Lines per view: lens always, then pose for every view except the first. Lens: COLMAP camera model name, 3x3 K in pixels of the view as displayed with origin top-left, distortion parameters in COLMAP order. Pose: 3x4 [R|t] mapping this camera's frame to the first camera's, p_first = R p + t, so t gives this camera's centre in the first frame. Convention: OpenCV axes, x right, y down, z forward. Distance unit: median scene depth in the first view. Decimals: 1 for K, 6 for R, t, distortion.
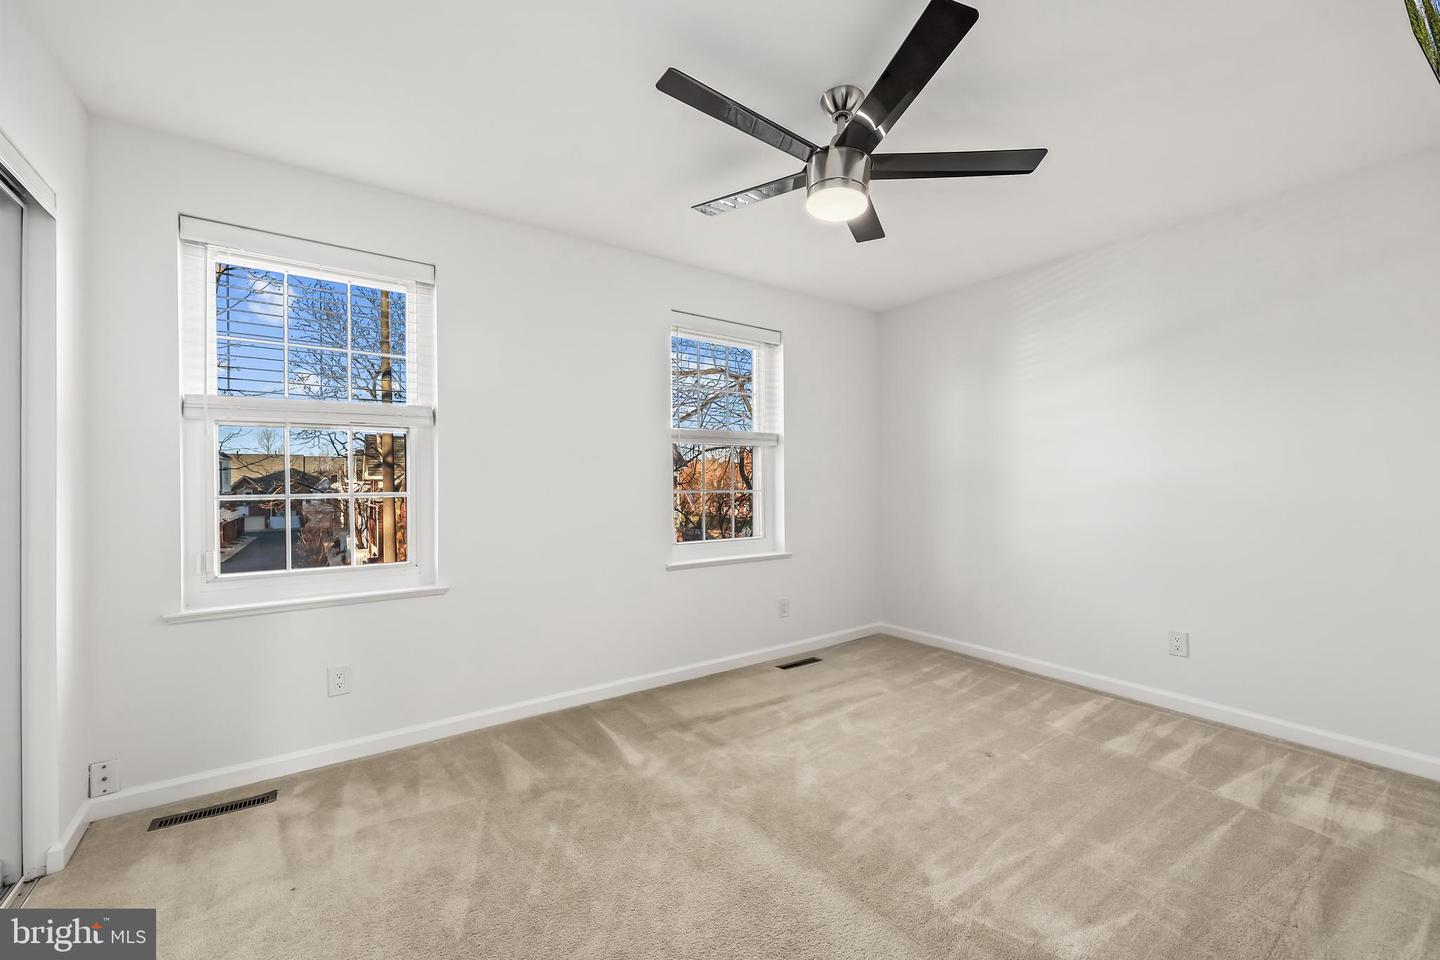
lens RADIAL K [[584.9, 0, 711.1], [0, 584.9, 485.4], [0, 0, 1]] dist [0.003194, -0.000075]
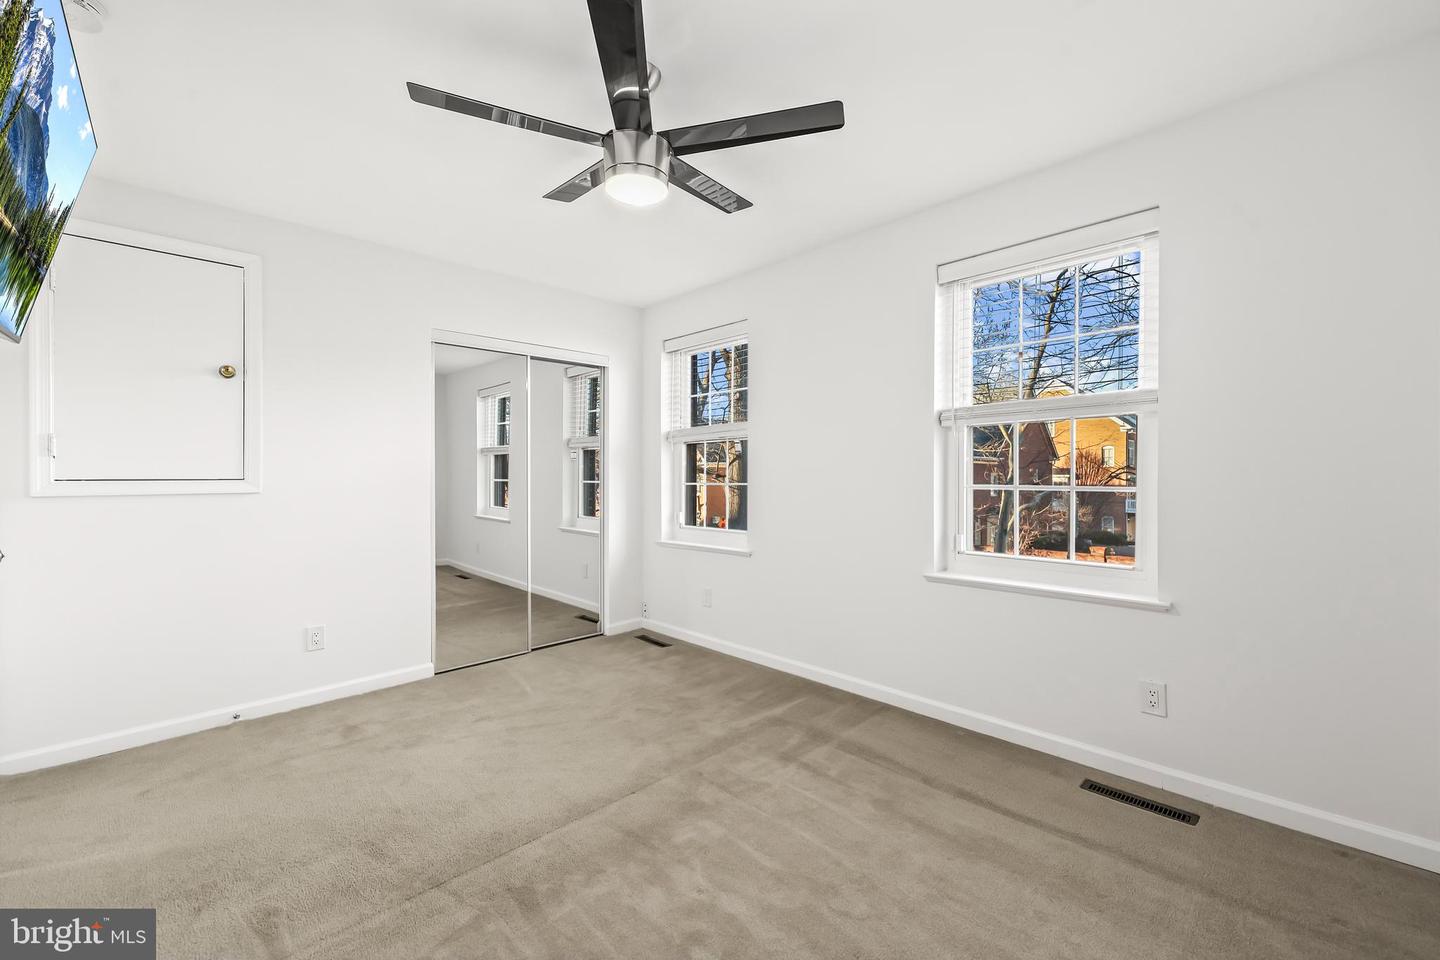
lens RADIAL K [[584.9, 0, 729.7], [0, 584.9, 468.2], [0, 0, 1]] dist [0.003194, -0.000075]
pose [[0.167852, -0.010739, -0.985754, 0.666244], [-0.007794, 0.999895, -0.012220, -0.000783], [0.985781, 0.009734, 0.167751, 0.548431]]
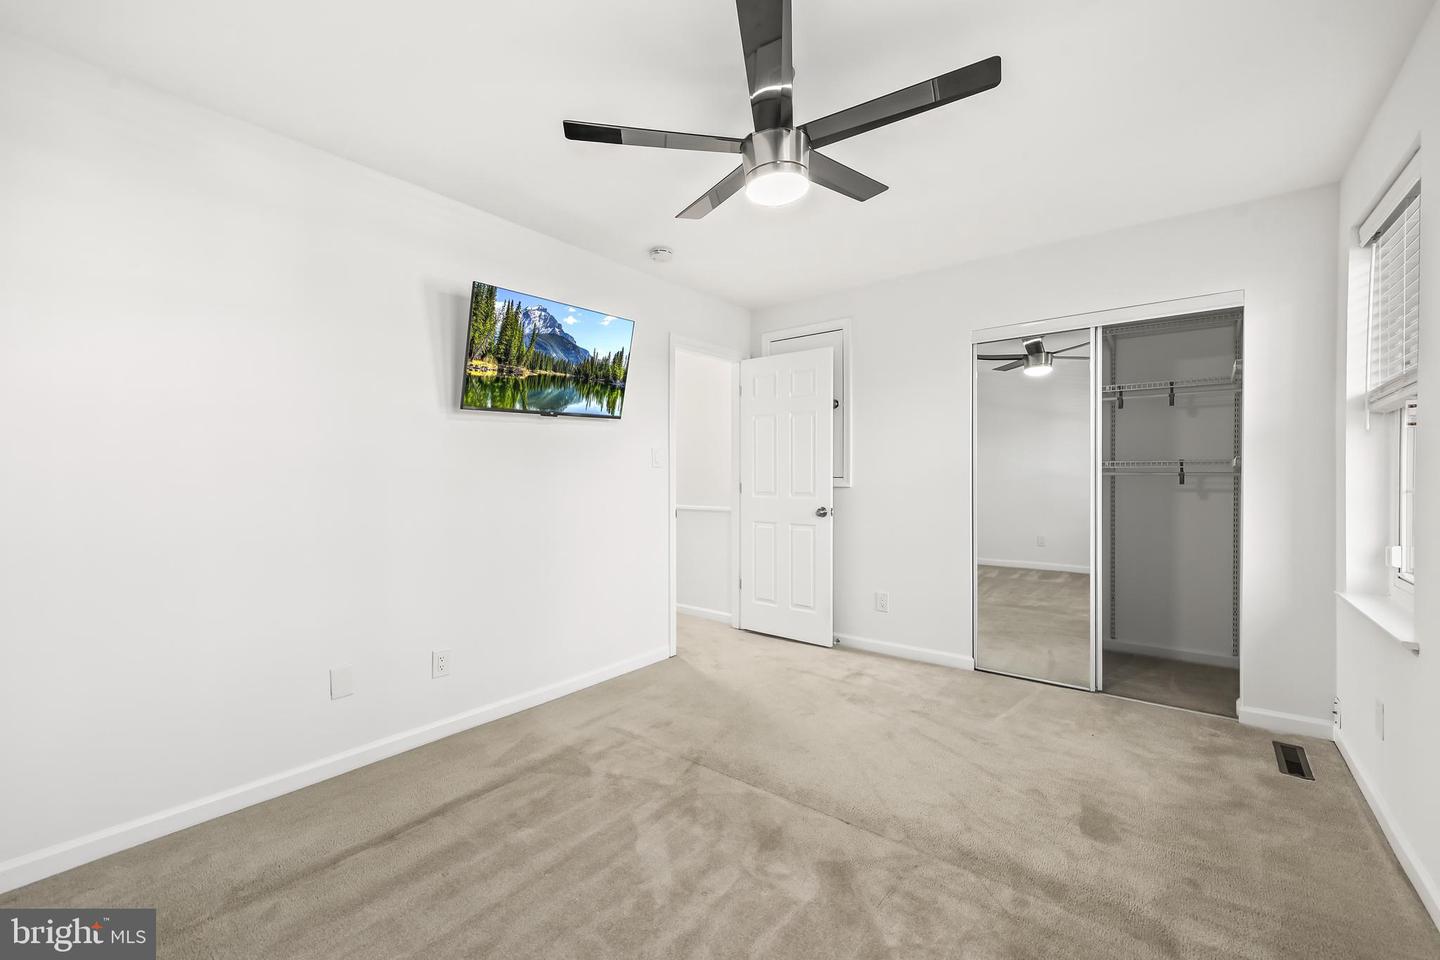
lens RADIAL K [[584.9, 0, 727.3], [0, 584.9, 479.4], [0, 0, 1]] dist [0.003194, -0.000075]
pose [[-0.953120, 0.000573, -0.302592, 0.330034], [-0.005875, 0.999775, 0.020398, -0.007080], [0.302535, 0.021219, -0.952902, 1.035052]]
